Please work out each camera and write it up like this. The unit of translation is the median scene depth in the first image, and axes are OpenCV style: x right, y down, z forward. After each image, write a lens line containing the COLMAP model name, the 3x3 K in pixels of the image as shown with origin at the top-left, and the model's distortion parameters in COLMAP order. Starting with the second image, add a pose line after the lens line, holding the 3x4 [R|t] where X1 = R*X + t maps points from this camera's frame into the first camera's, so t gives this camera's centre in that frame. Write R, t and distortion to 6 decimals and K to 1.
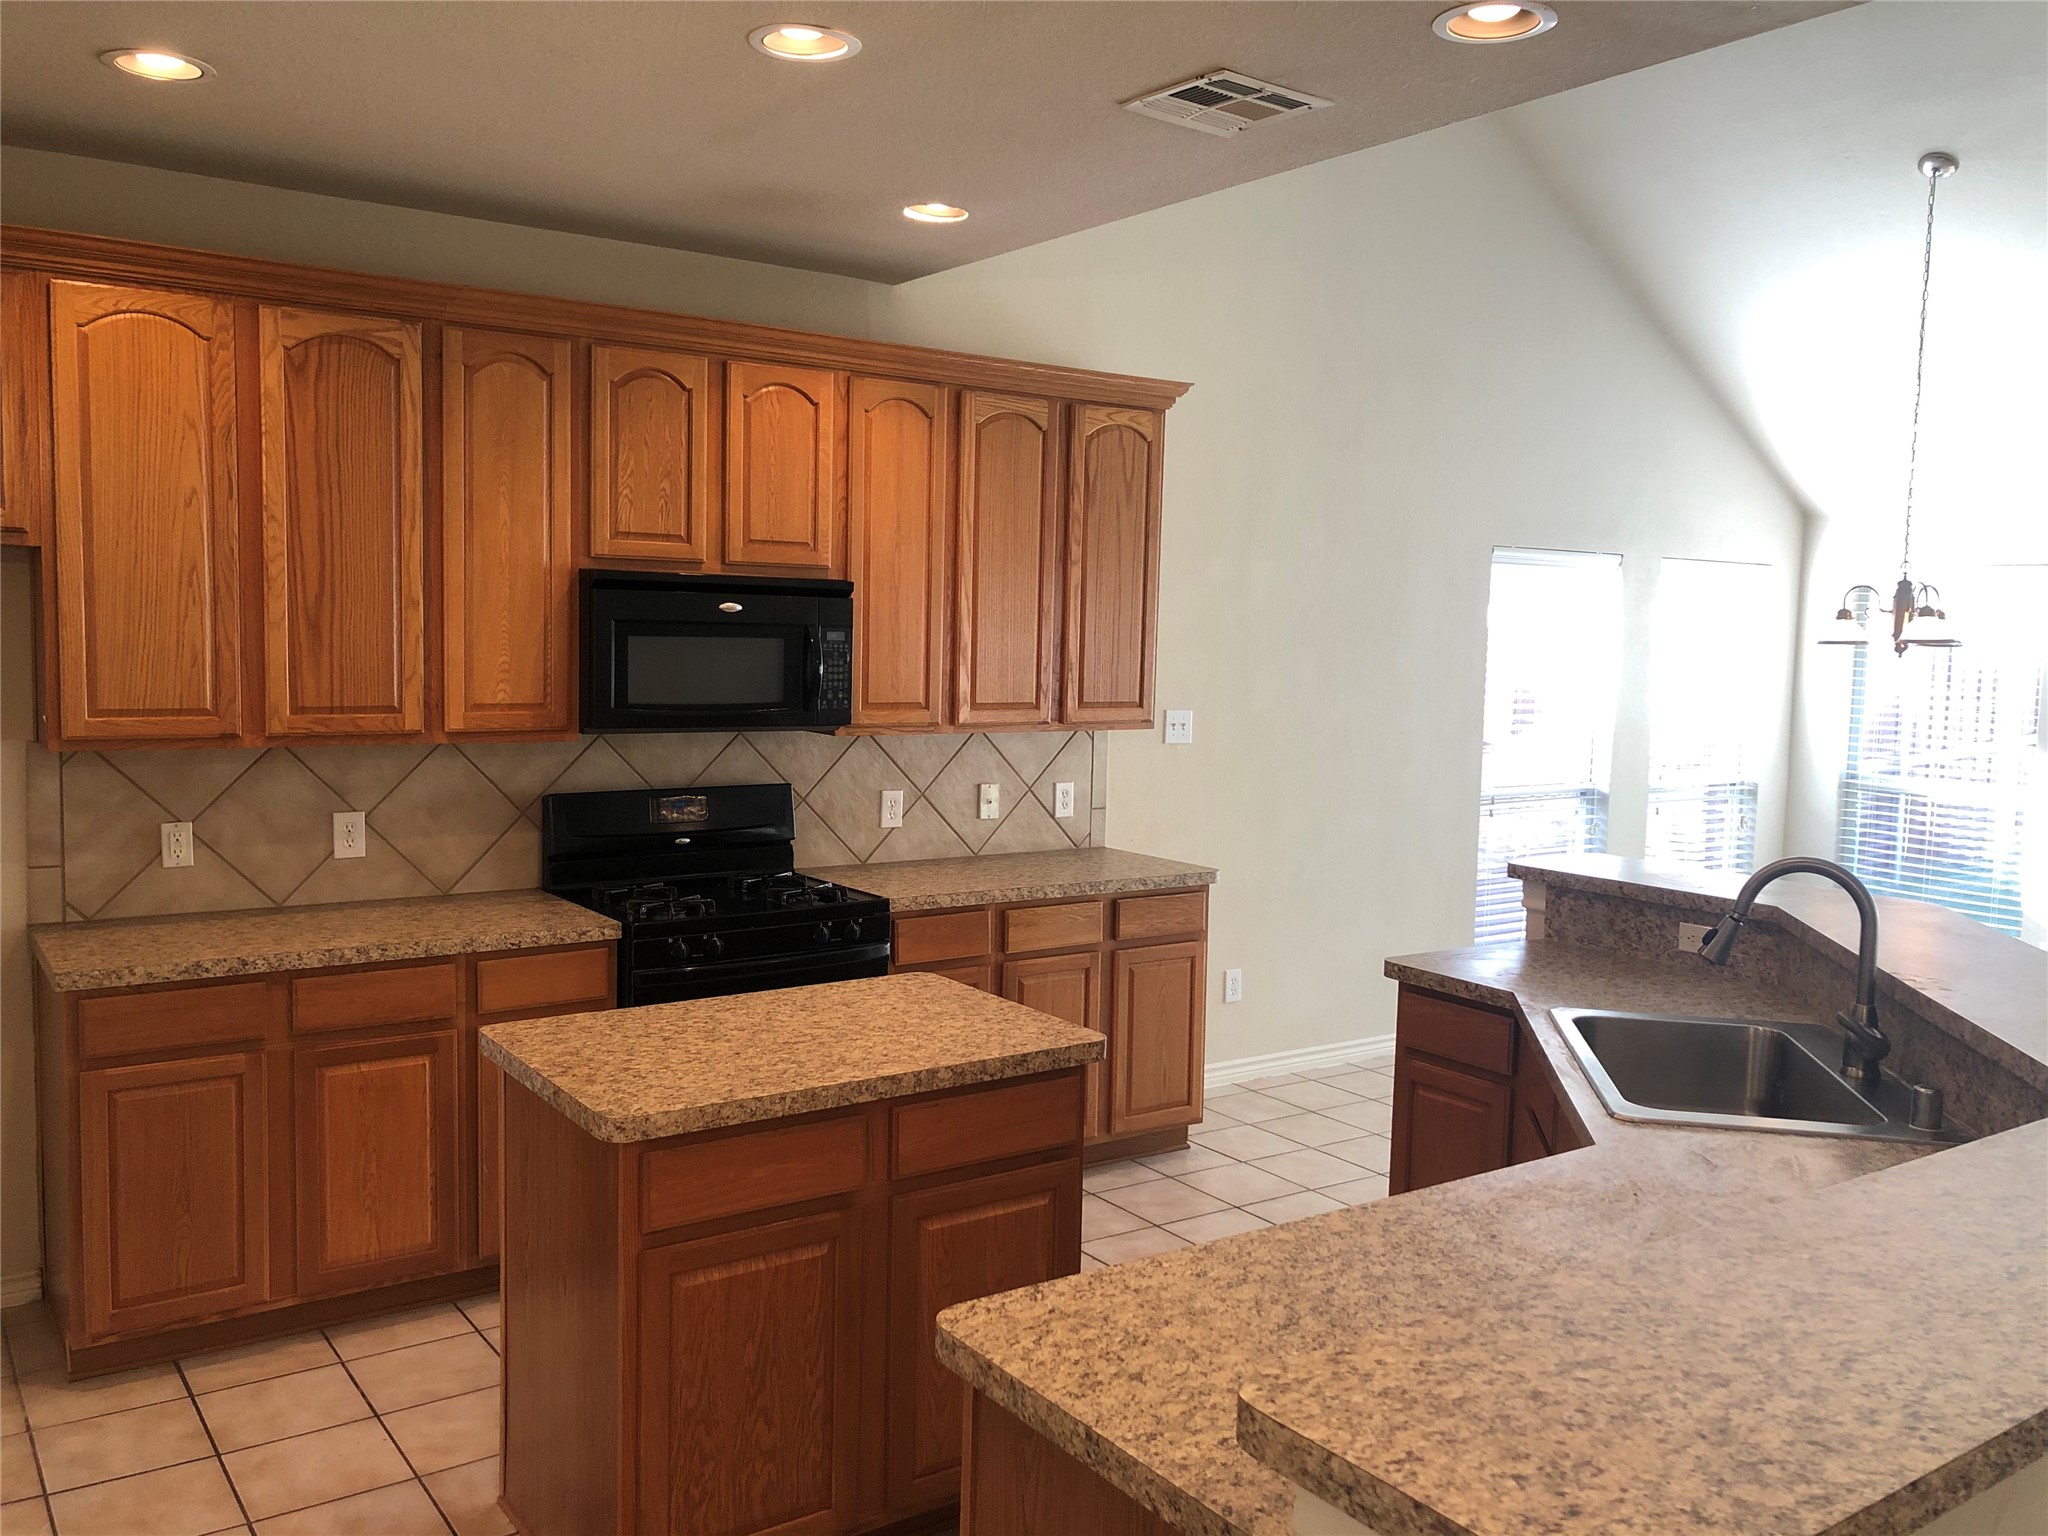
lens RADIAL K [[1671.5, 0, 1026.6], [0, 1671.5, 759.1], [0, 0, 1]] dist [0.026458, -0.029126]
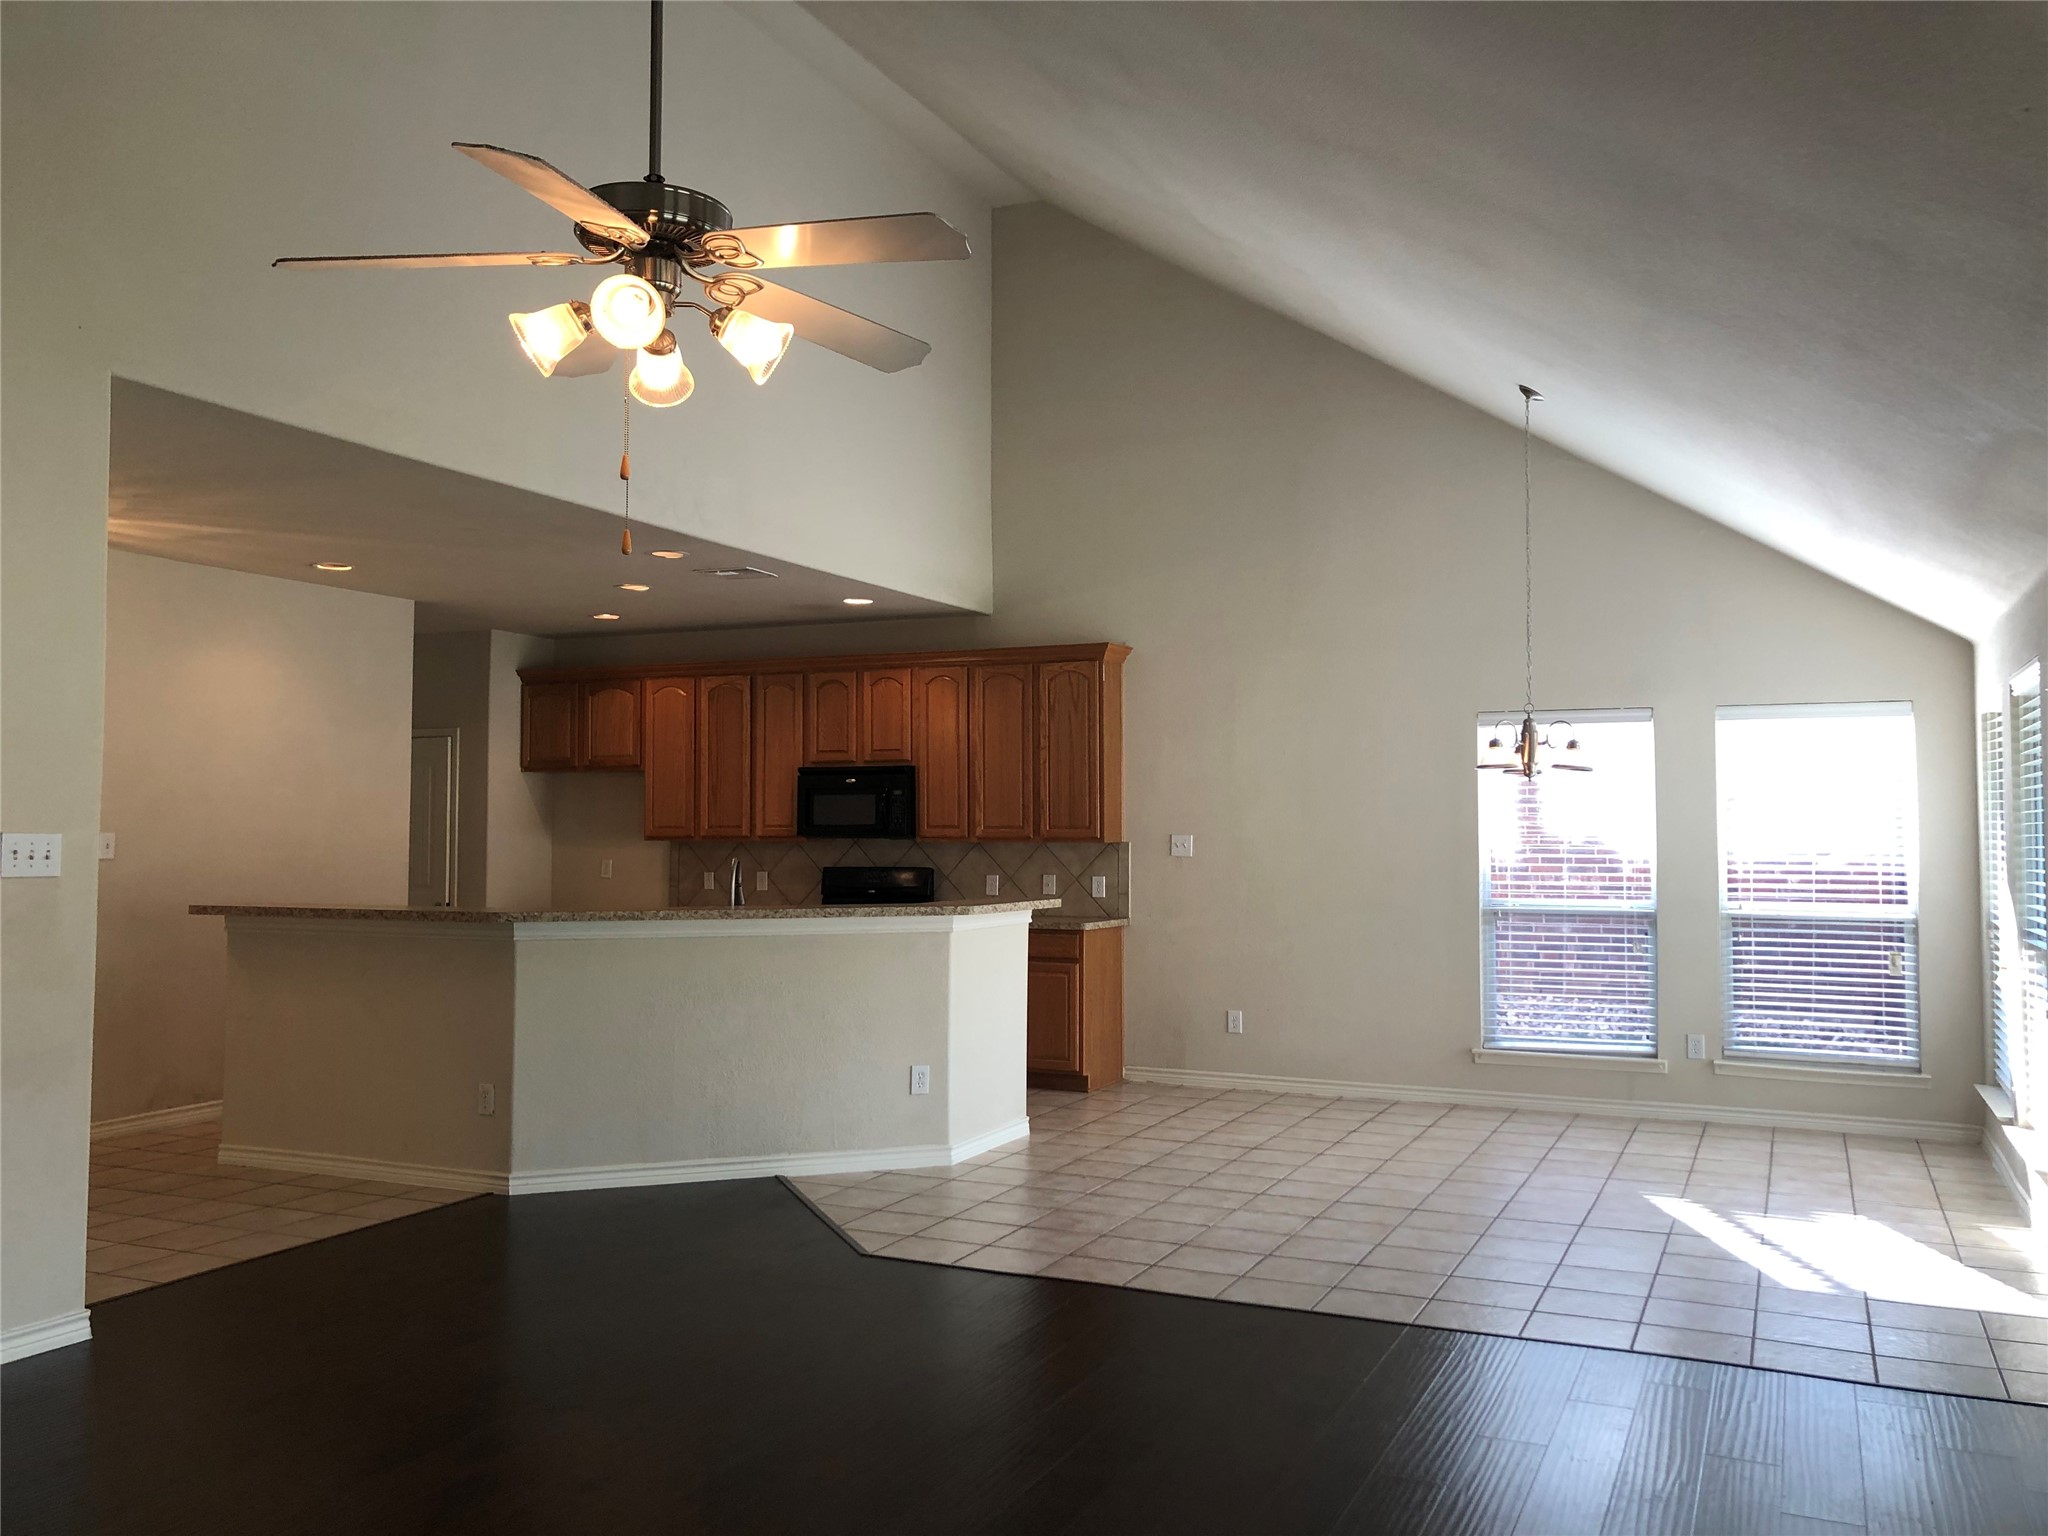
lens RADIAL K [[1671.5, 0, 1082.2], [0, 1671.5, 762.5], [0, 0, 1]] dist [0.026458, -0.029126]
pose [[0.512093, -0.059426, -0.856872, 1.911695], [-0.059507, 0.992752, -0.104412, 0.099179], [0.856866, 0.104458, 0.504845, 0.149513]]
